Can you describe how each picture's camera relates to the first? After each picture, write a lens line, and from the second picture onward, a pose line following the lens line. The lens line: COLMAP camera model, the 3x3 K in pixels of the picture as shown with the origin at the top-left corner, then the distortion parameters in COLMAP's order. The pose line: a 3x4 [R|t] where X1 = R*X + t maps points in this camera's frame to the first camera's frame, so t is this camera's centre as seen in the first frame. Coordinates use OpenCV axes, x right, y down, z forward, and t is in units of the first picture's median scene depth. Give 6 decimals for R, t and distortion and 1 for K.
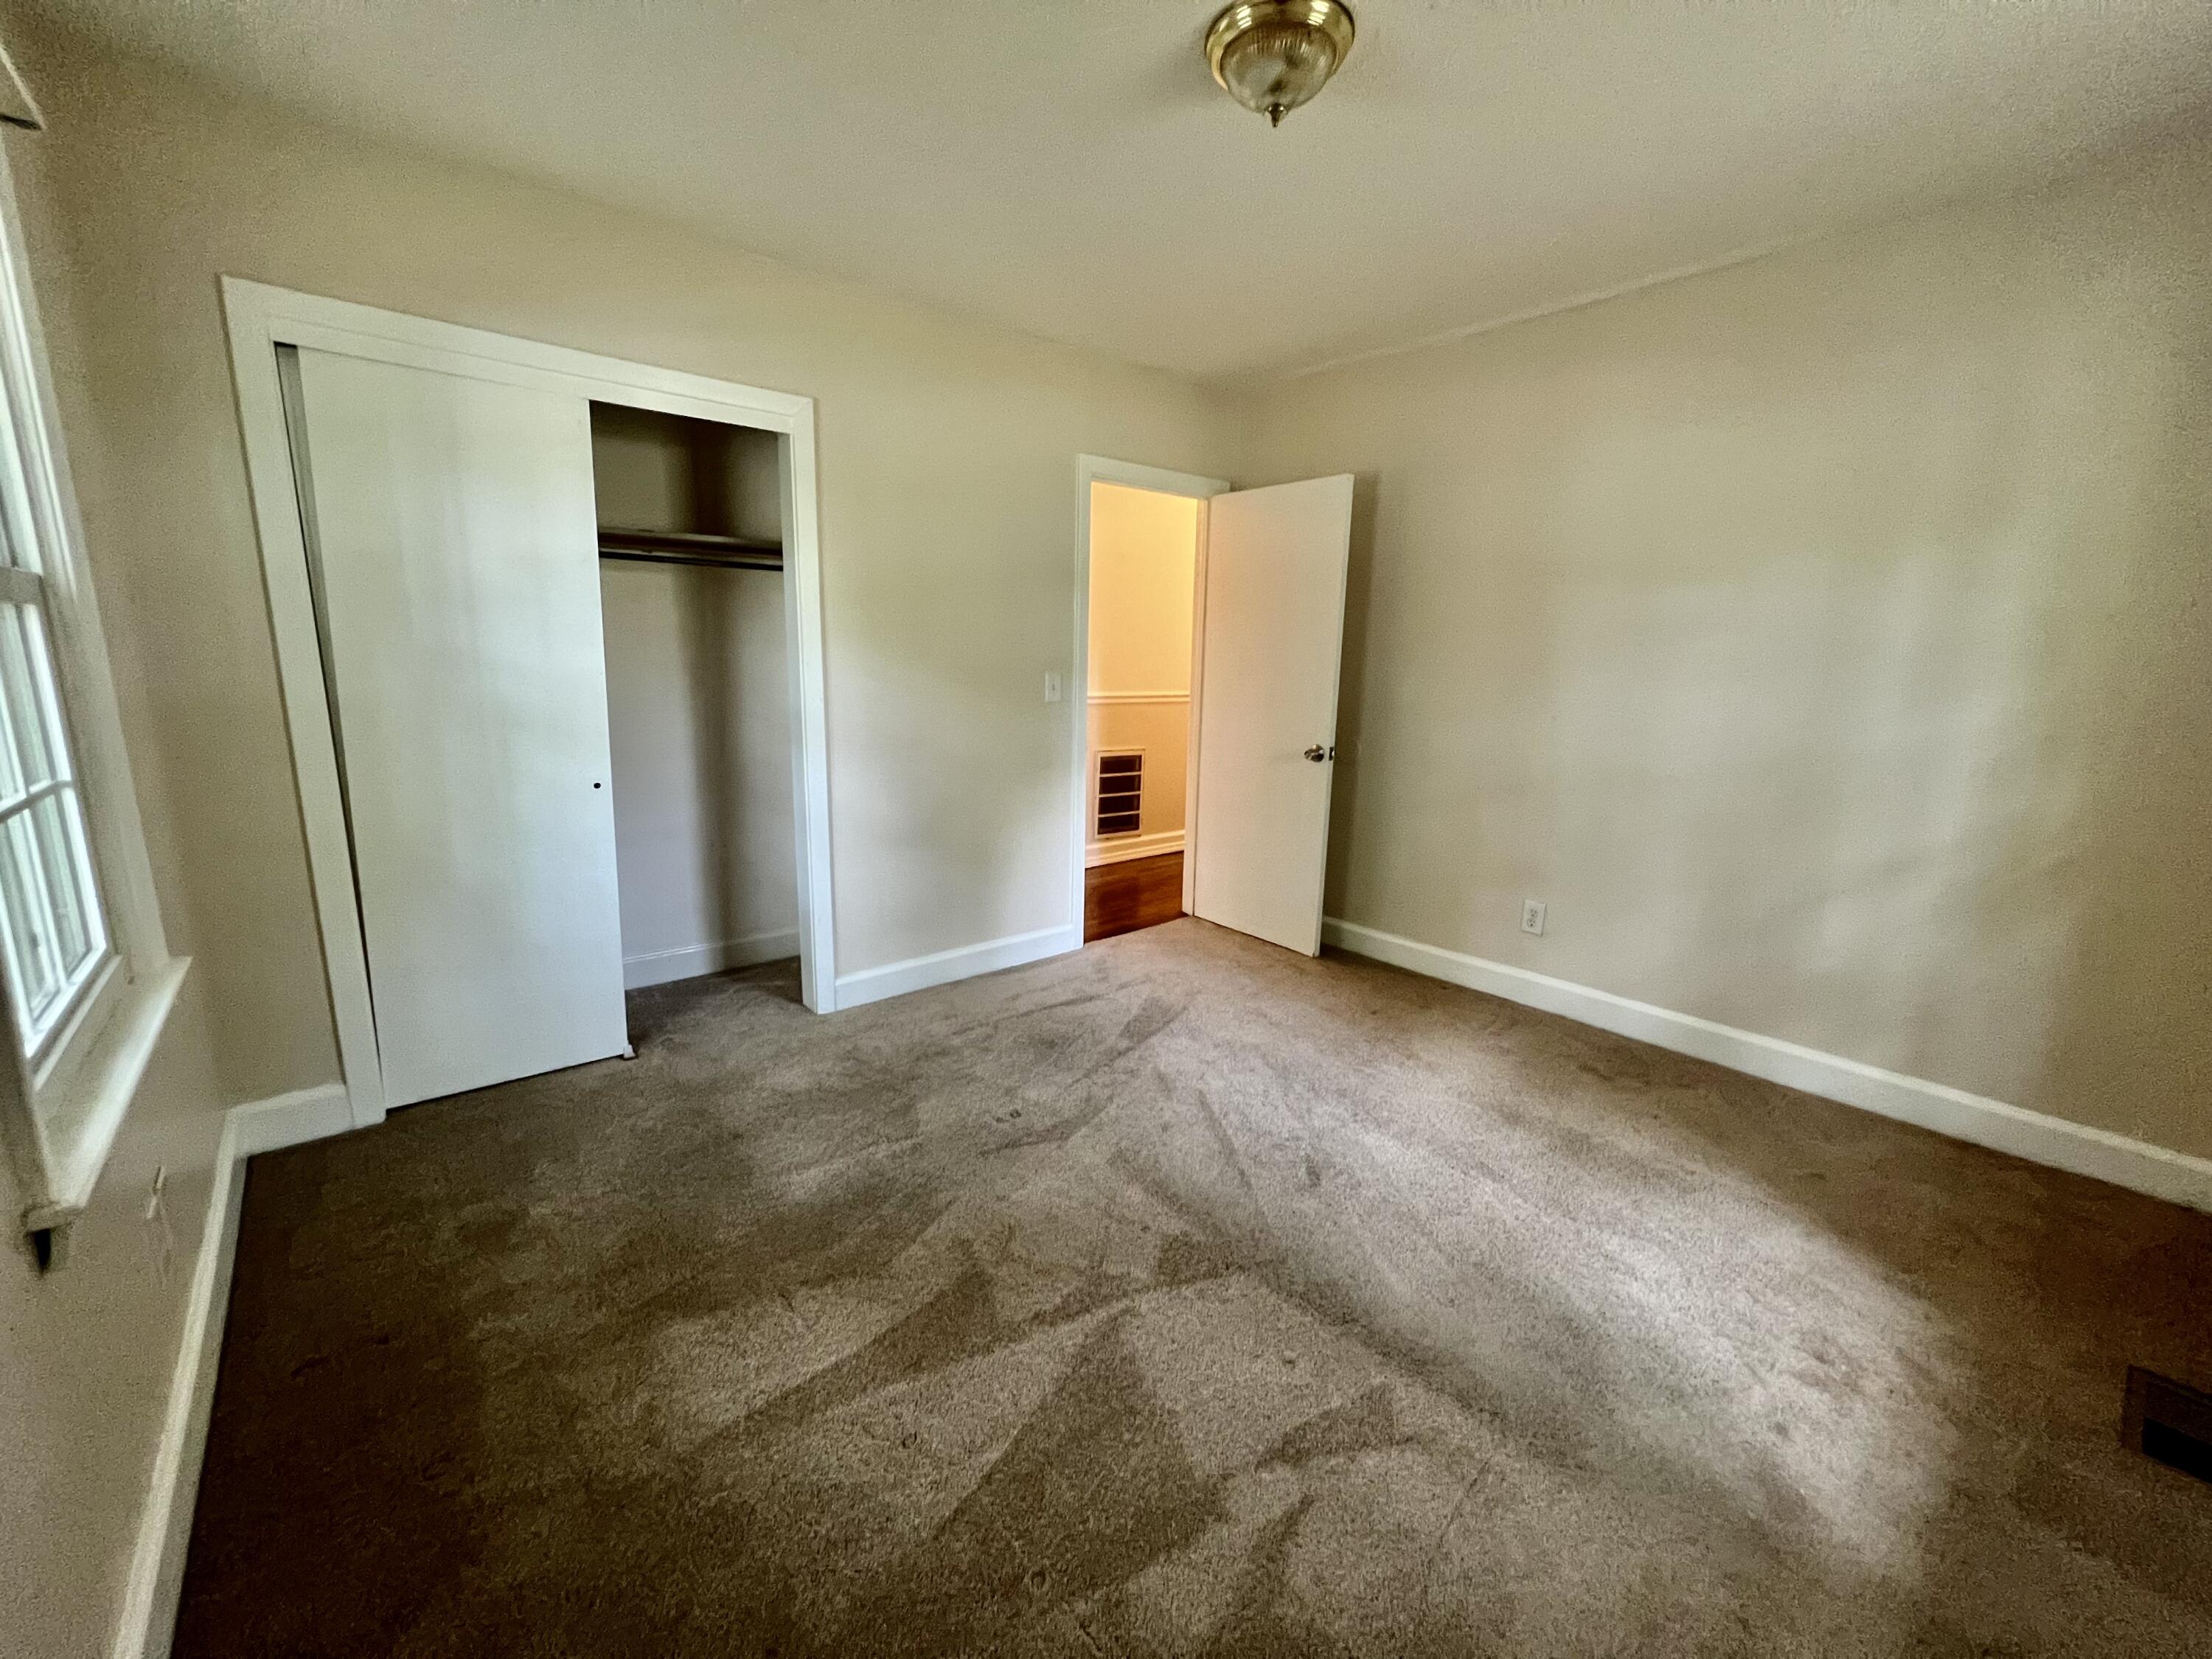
lens RADIAL K [[881.8, 0, 1098.9], [0, 881.8, 823.4], [0, 0, 1]] dist [-0.000368, -0.000332]
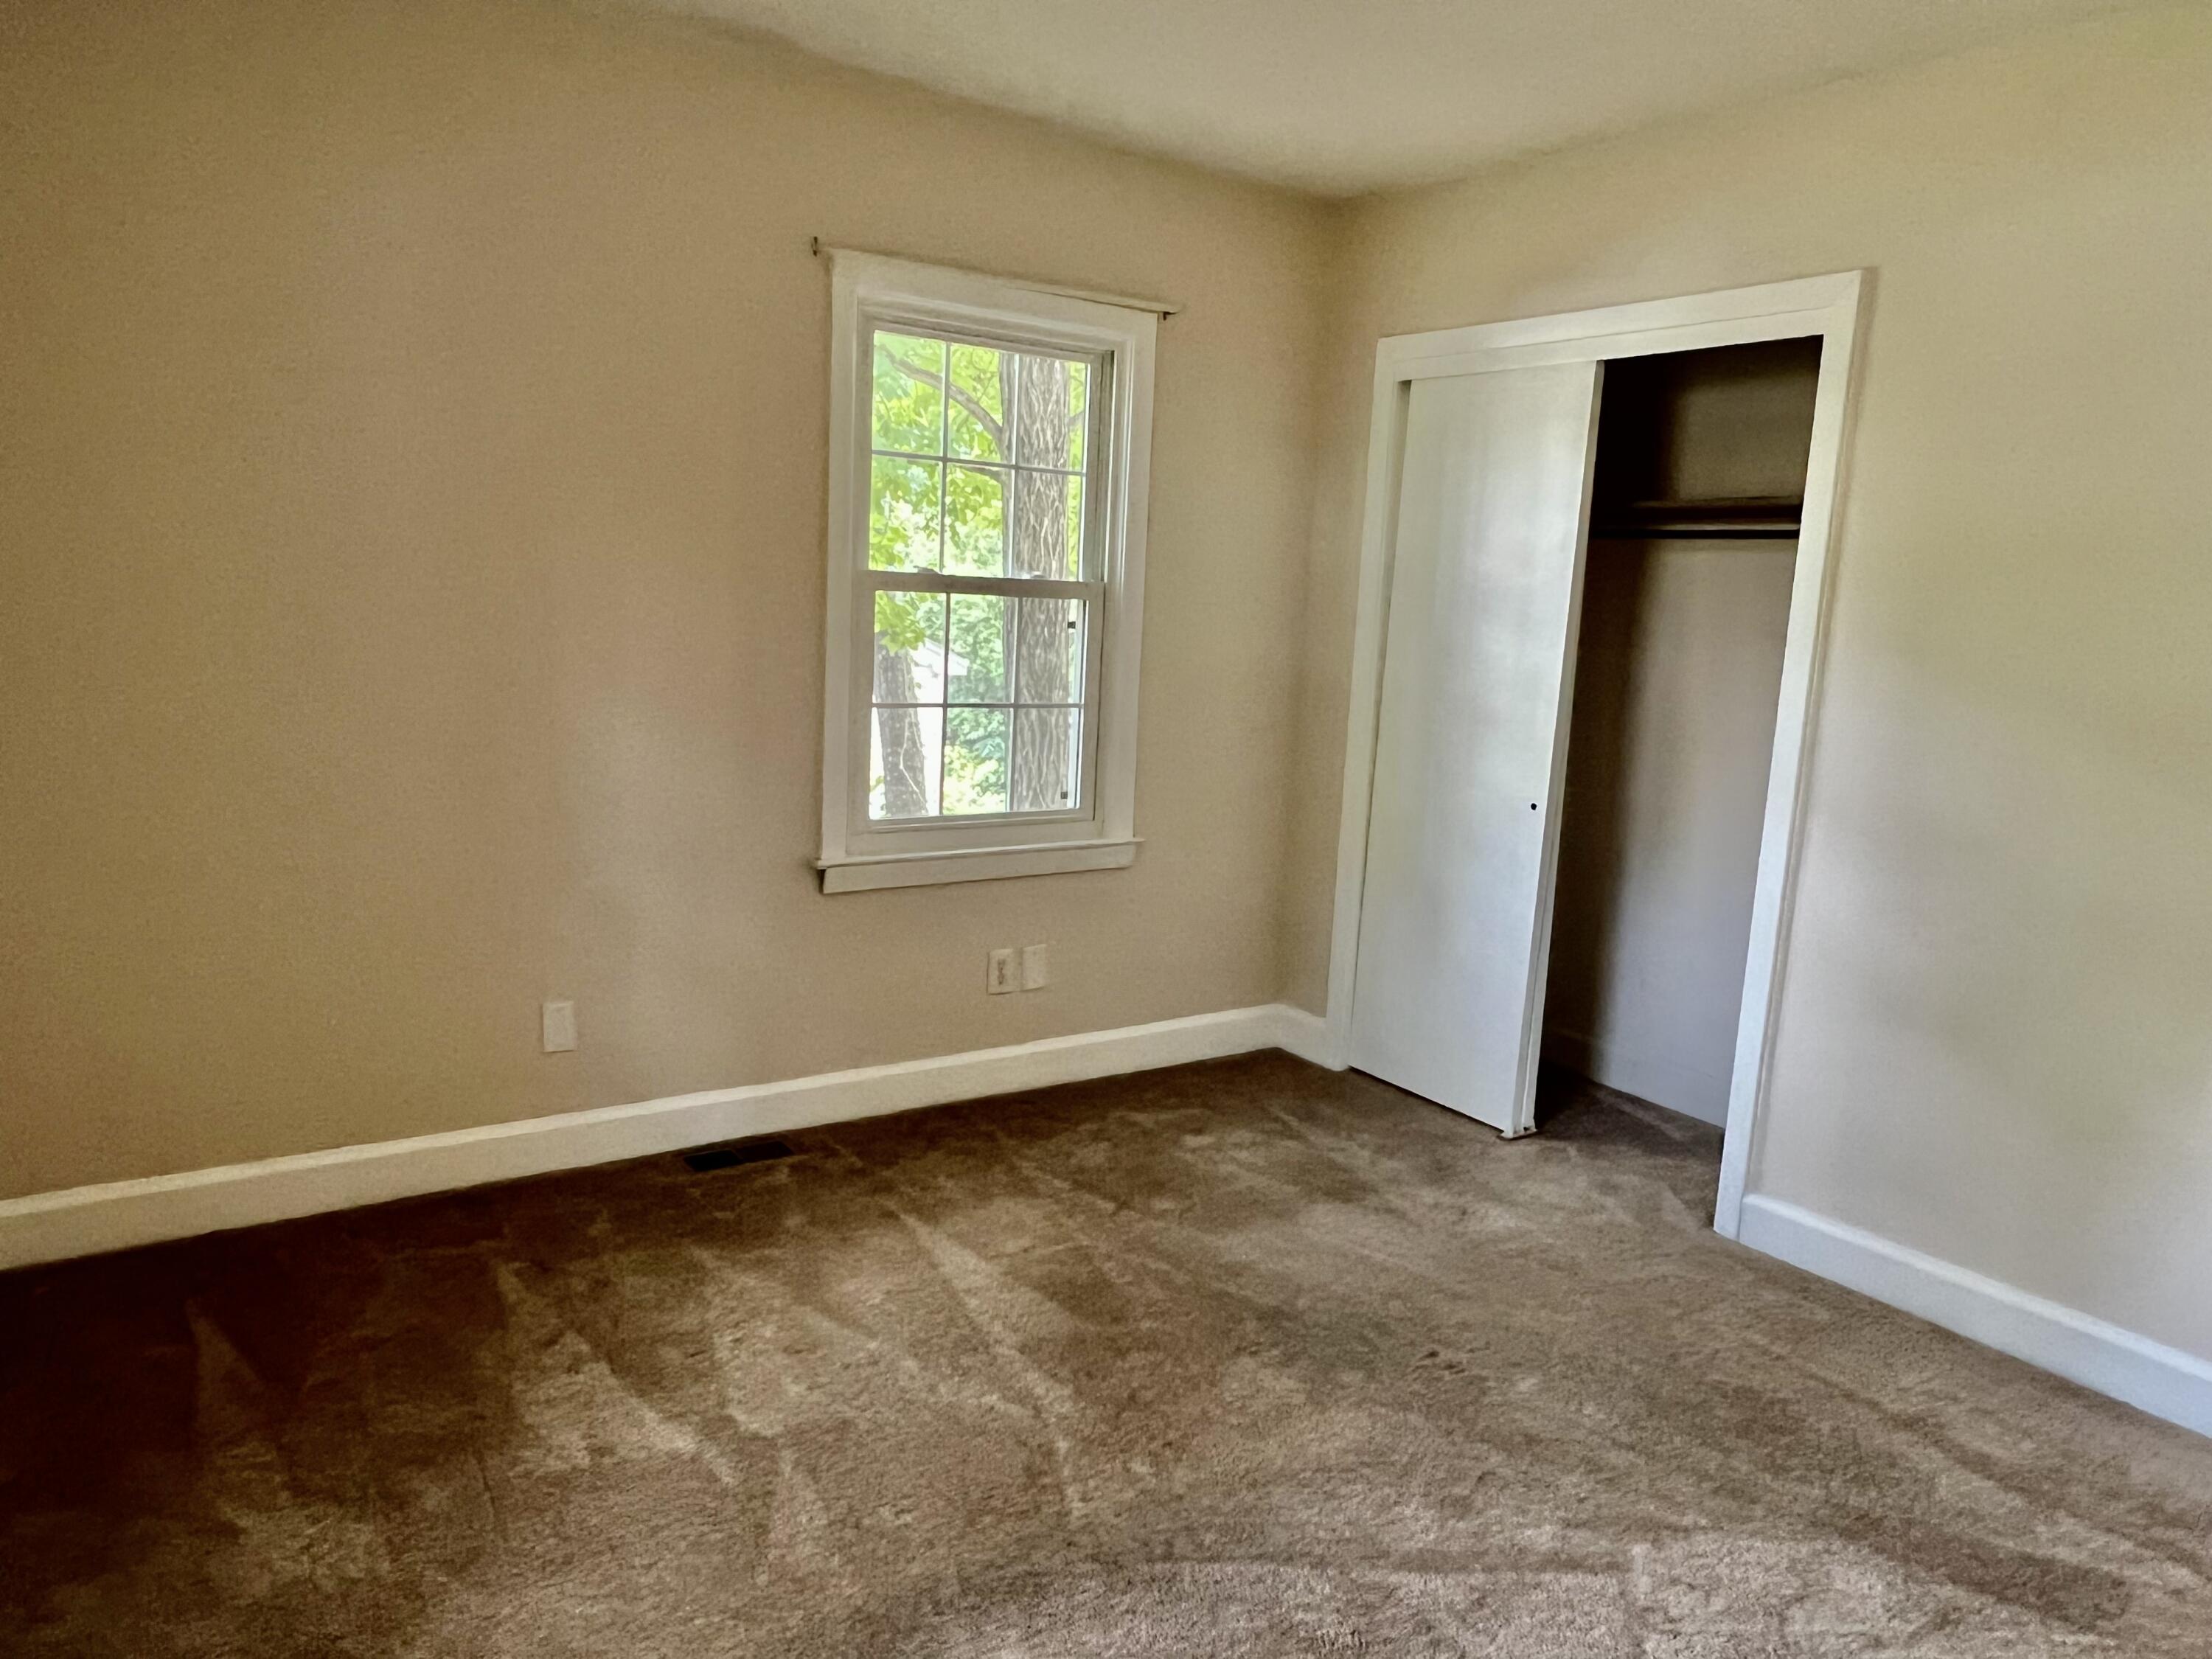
lens RADIAL K [[1521.6, 0, 1098.7], [0, 1521.6, 838.7], [0, 0, 1]] dist [0.004284, 0.000707]
pose [[-0.096562, 0.133635, -0.986315, 0.870970], [-0.241145, 0.958282, 0.153445, -0.129461], [0.965673, 0.252662, -0.060309, 0.651193]]
